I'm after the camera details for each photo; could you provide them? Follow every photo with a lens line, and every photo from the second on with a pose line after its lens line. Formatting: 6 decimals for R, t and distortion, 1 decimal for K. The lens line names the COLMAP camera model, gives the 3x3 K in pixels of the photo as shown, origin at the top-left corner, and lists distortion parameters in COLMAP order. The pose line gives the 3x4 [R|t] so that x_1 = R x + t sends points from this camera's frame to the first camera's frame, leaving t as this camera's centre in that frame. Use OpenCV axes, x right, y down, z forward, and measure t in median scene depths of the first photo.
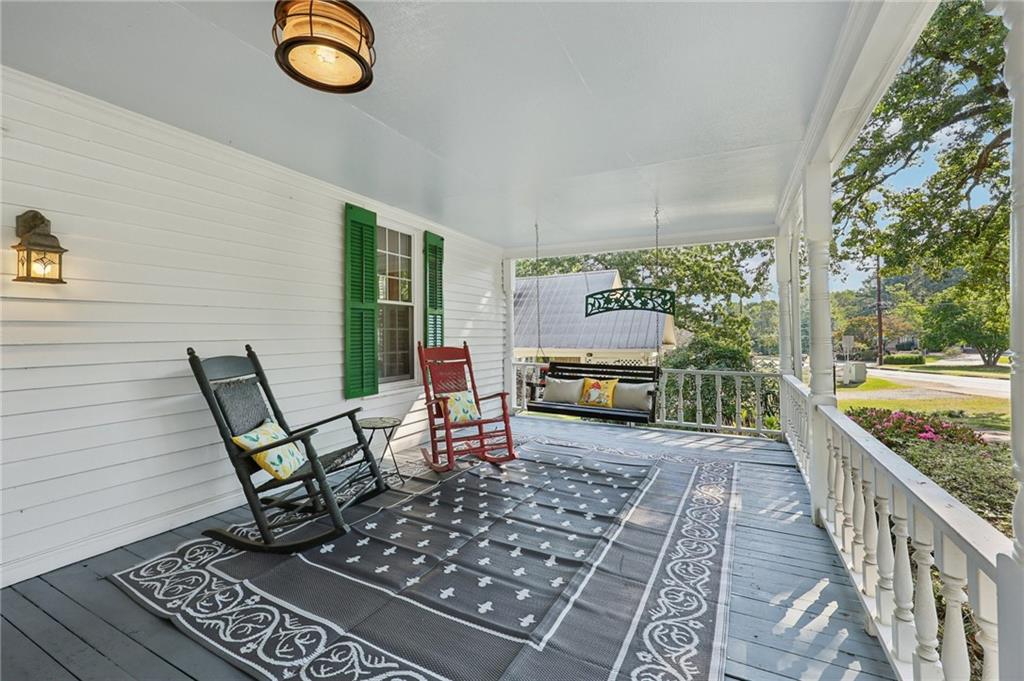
lens RADIAL K [[415.5, 0, 508.2], [0, 415.5, 341.3], [0, 0, 1]] dist [0.000794, 0.000030]
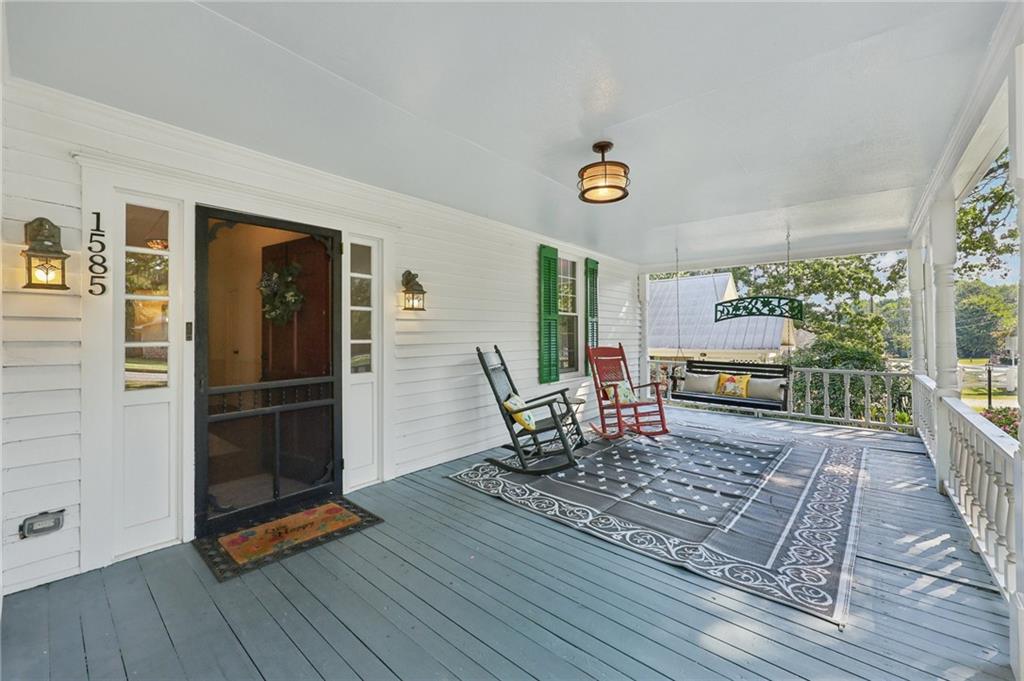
lens RADIAL K [[412.5, 0, 499.4], [0, 412.5, 340.5], [0, 0, 1]] dist [-0.000740, 0.000133]
pose [[0.974964, 0.004034, -0.222325, -0.199102], [-0.003924, 0.999992, 0.000936, -0.007704], [0.222327, -0.000040, 0.974972, -0.361977]]
